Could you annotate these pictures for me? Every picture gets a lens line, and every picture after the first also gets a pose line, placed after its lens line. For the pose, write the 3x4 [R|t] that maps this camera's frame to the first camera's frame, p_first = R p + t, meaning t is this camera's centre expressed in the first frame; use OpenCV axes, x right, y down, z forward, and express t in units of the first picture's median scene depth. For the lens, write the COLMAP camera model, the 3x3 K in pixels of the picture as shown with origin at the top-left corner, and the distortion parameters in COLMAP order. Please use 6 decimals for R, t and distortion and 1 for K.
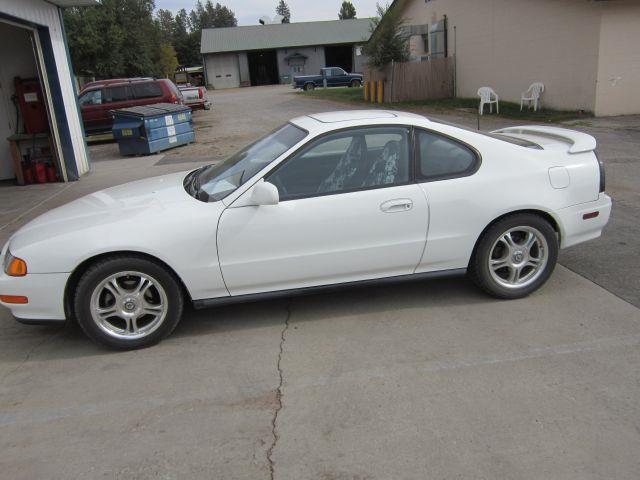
lens RADIAL K [[527.6, 0, 306.1], [0, 527.6, 239.3], [0, 0, 1]] dist [0.001247, 0.001032]
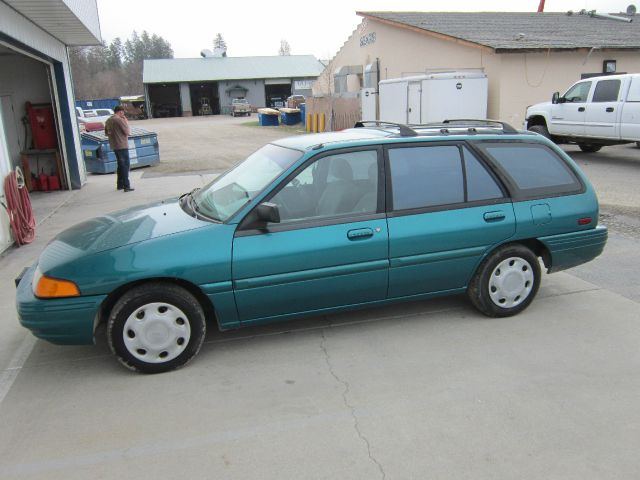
lens RADIAL K [[528.4, 0, 320.0], [0, 528.4, 240.0], [0, 0, 1]] dist [-0.010395, -0.001955]
pose [[0.989859, -0.007974, 0.141831, -0.021418], [0.015988, 0.998333, -0.055454, 0.024355], [-0.141153, 0.057159, 0.988336, -0.075521]]
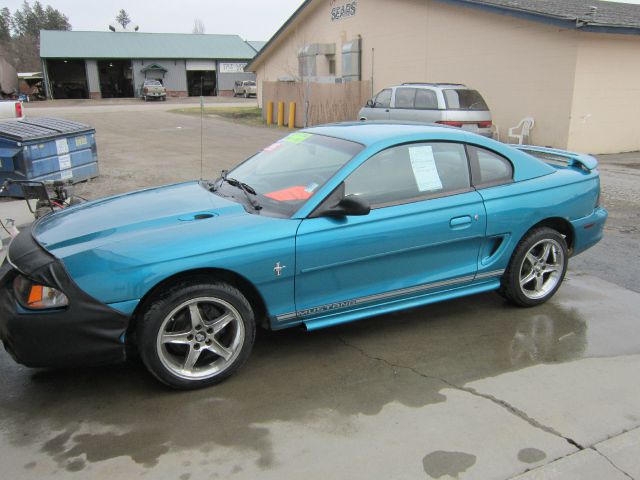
lens RADIAL K [[528.4, 0, 320.0], [0, 528.4, 240.0], [0, 0, 1]] dist [-0.010395, -0.001955]
pose [[0.952620, -0.023094, 0.303284, -0.086419], [0.033040, 0.999070, -0.027702, -0.044622], [-0.302362, 0.036410, 0.952498, 0.156448]]
